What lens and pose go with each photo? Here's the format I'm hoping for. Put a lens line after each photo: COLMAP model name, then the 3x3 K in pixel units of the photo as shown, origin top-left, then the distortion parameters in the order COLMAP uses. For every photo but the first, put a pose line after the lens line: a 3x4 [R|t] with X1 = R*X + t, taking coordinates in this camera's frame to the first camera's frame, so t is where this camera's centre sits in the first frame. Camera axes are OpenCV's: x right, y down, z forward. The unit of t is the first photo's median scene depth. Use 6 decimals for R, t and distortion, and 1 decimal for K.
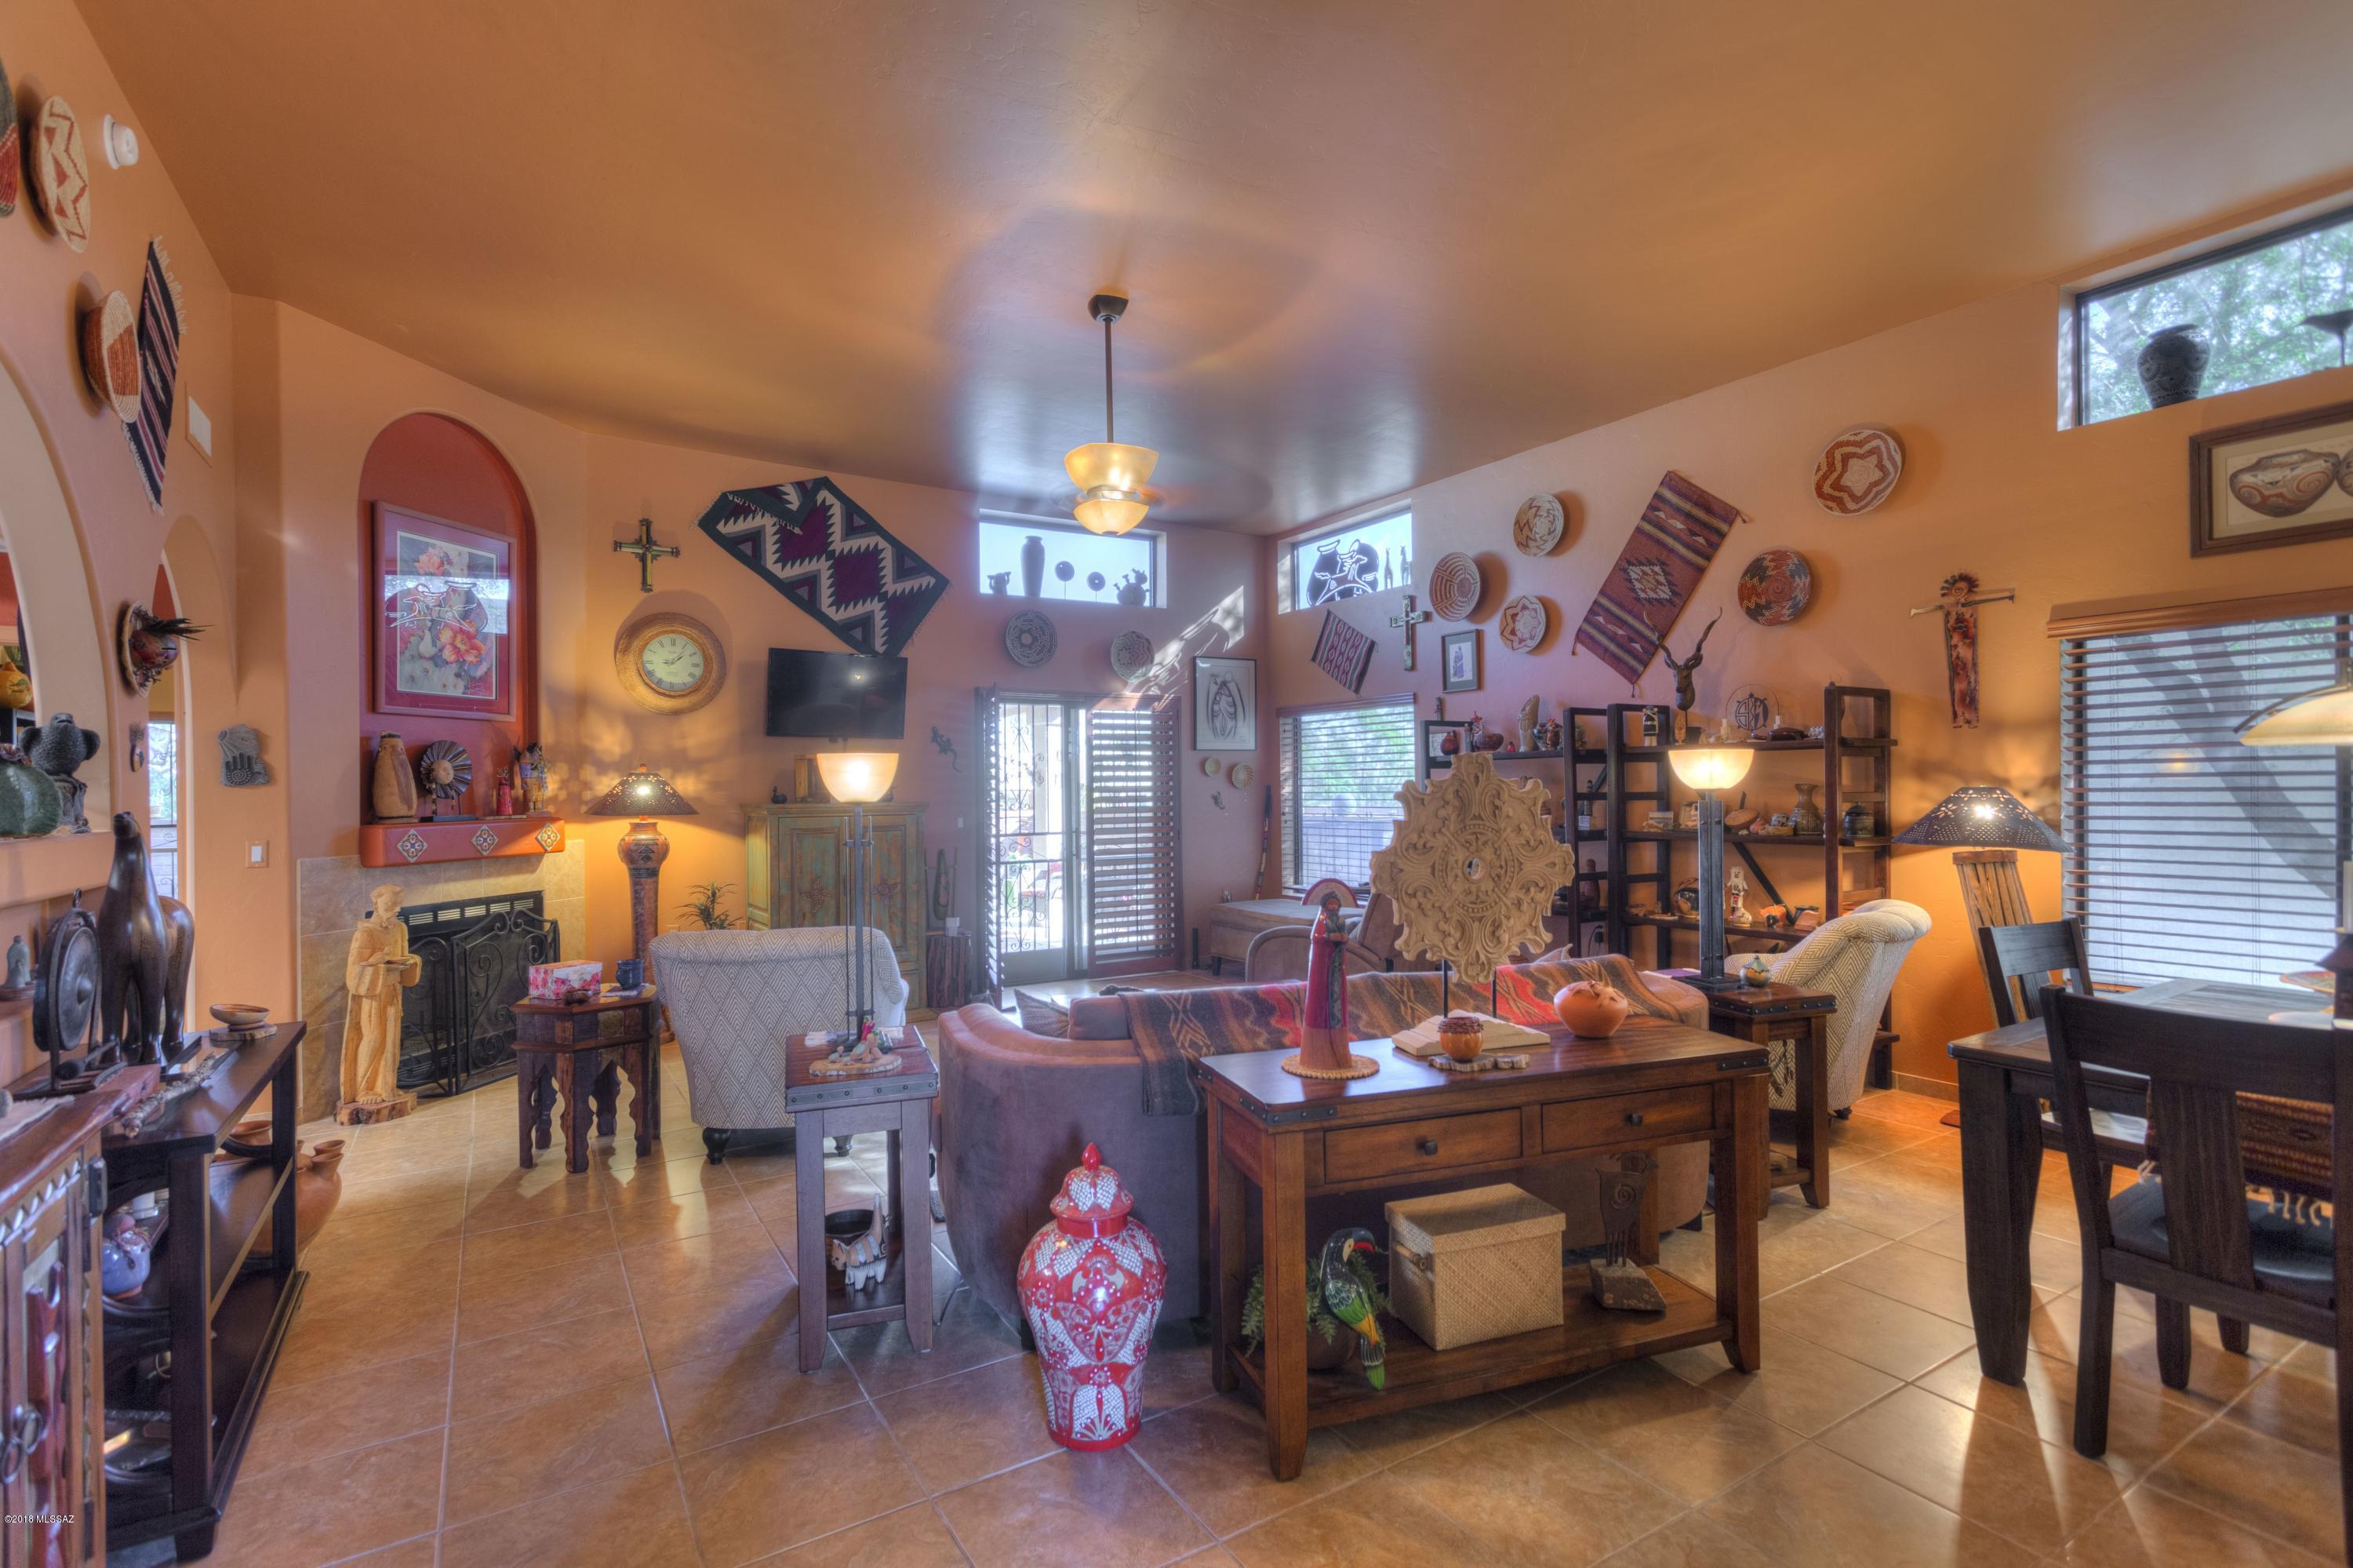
lens RADIAL K [[1098.3, 0, 1162.5], [0, 1098.3, 785.3], [0, 0, 1]] dist [0.002511, 0.004271]
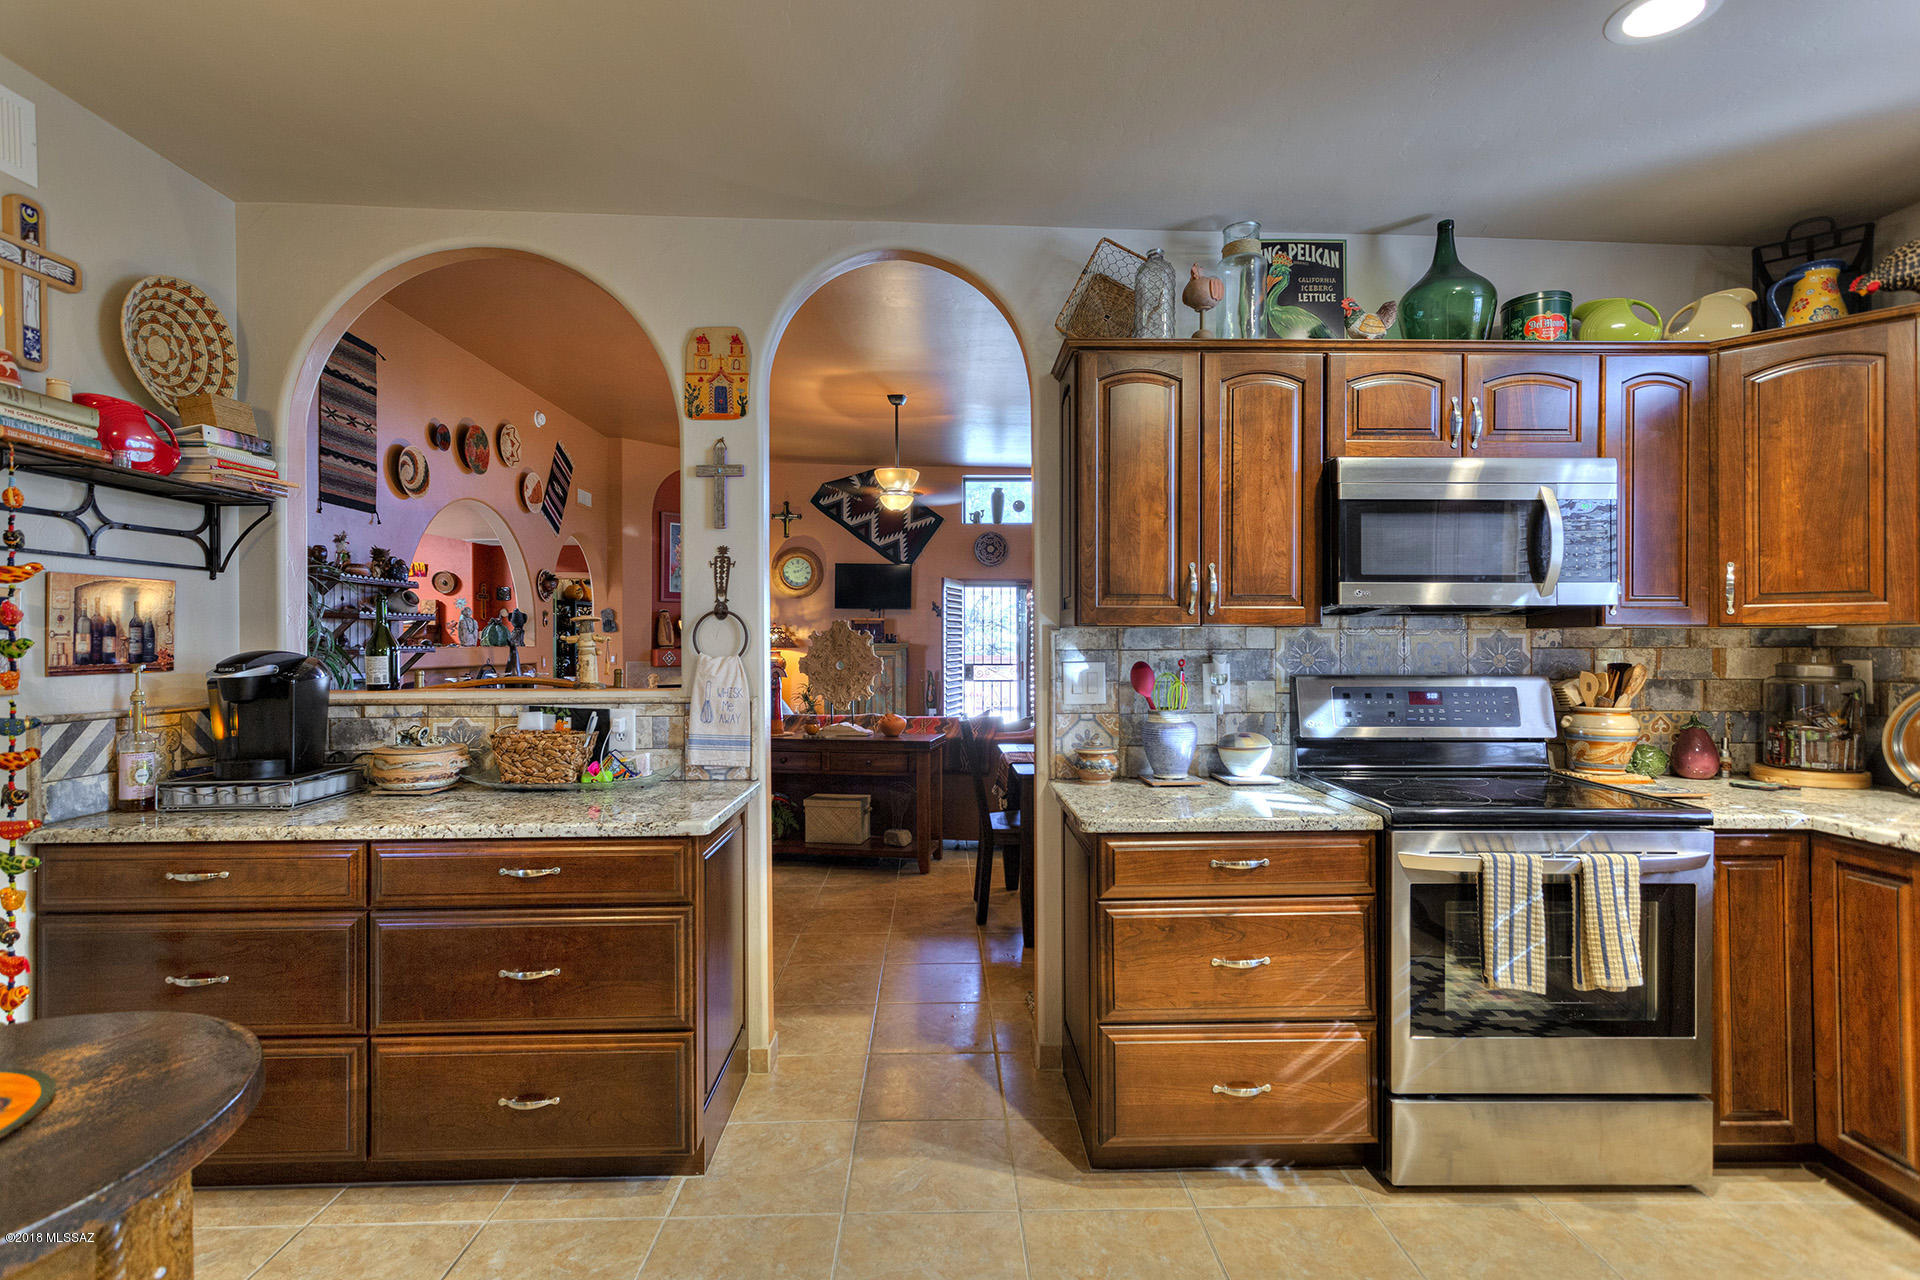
lens RADIAL K [[896.1, 0, 950.2], [0, 896.1, 640.1], [0, 0, 1]] dist [0.002511, 0.004271]
pose [[0.863940, 0.009090, -0.503513, 0.605266], [-0.007603, 0.999959, 0.005007, 0.001547], [0.503537, -0.000498, 0.863973, -0.263892]]
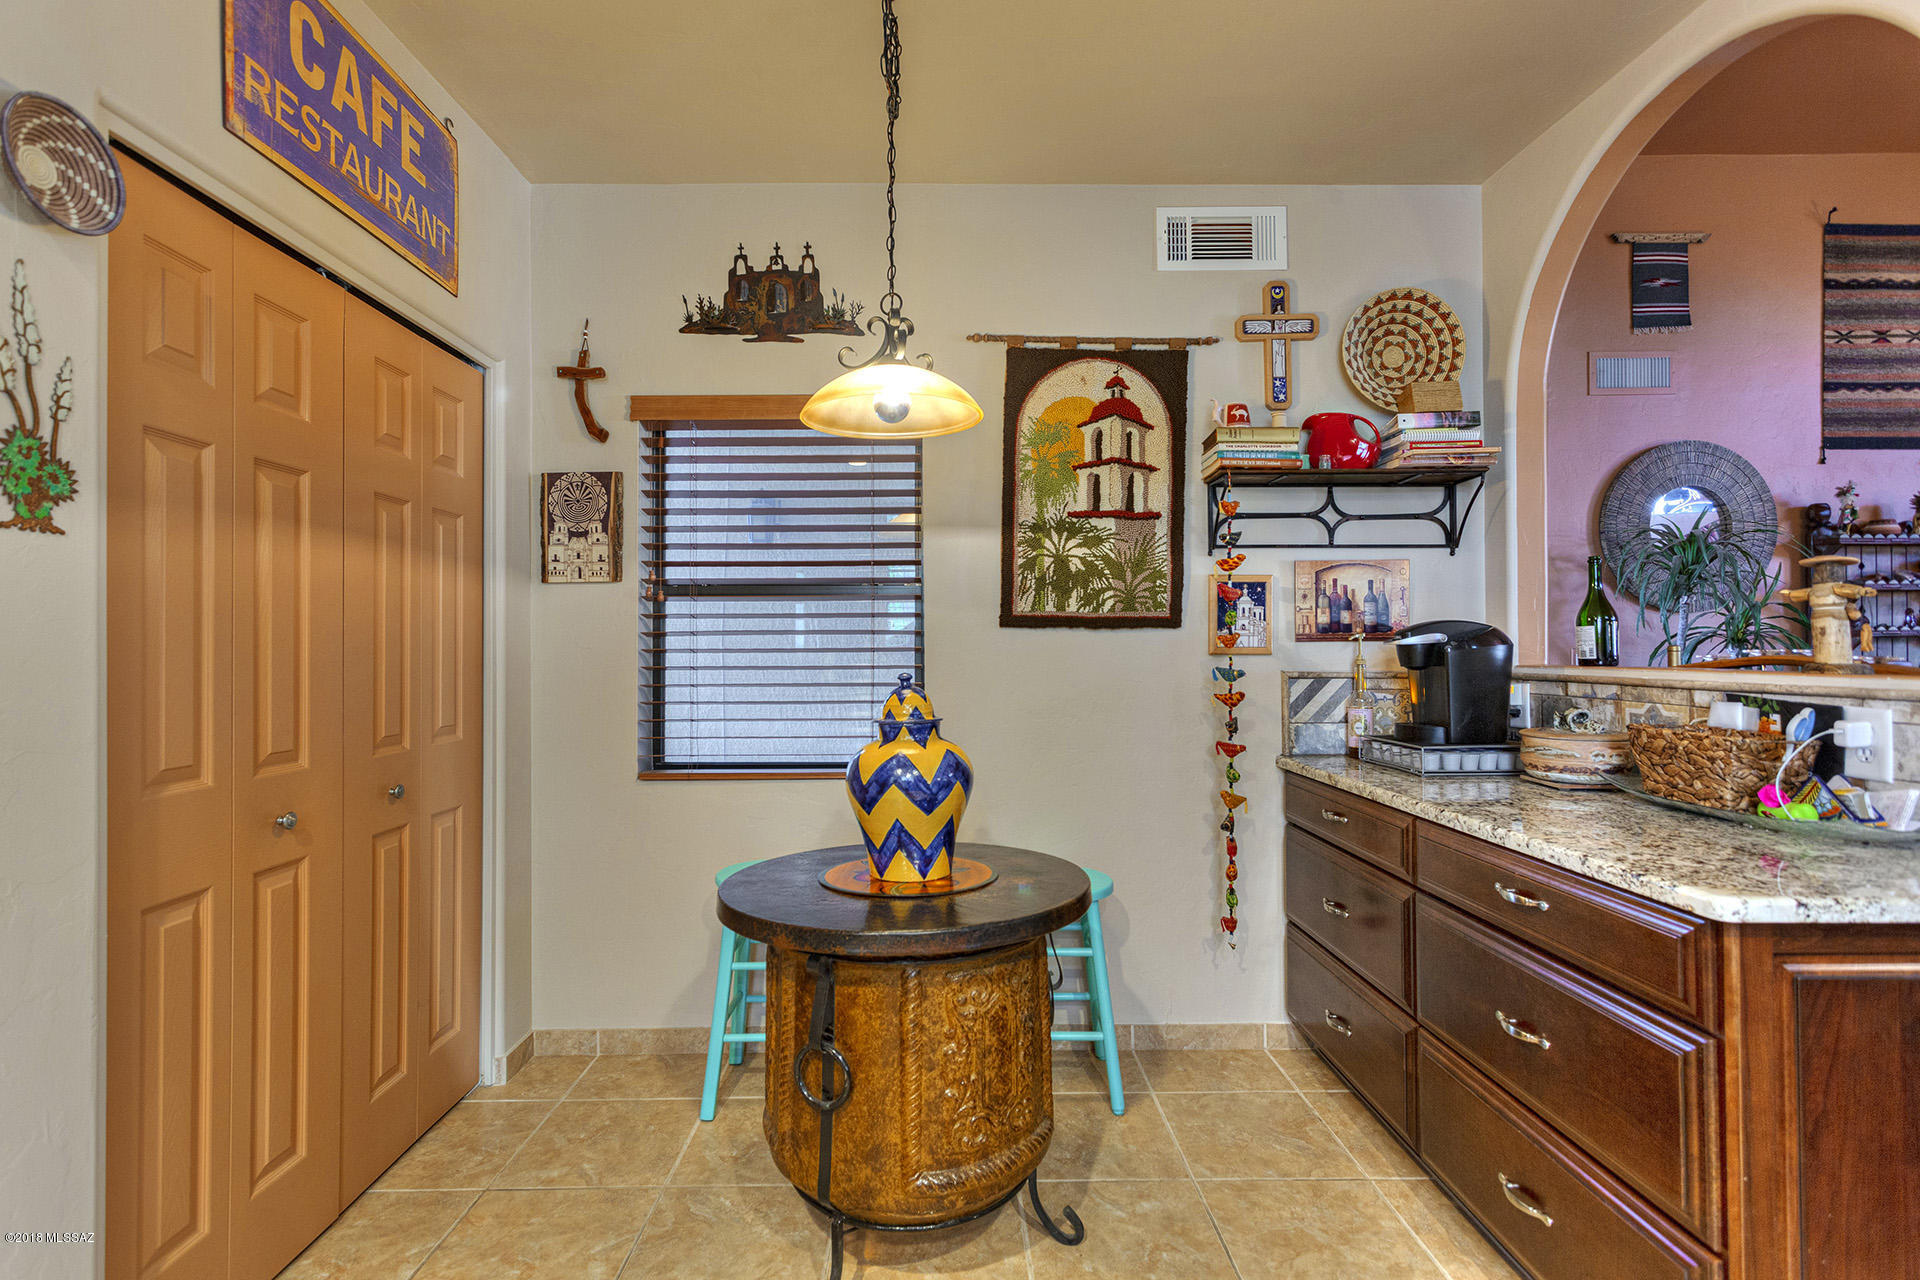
lens RADIAL K [[896.1, 0, 956.8], [0, 896.1, 636.0], [0, 0, 1]] dist [0.002511, 0.004271]
pose [[-0.501391, 0.007258, -0.865190, 0.596024], [0.011411, 0.999933, 0.001775, 0.043554], [0.865146, -0.008982, -0.501440, 0.395064]]
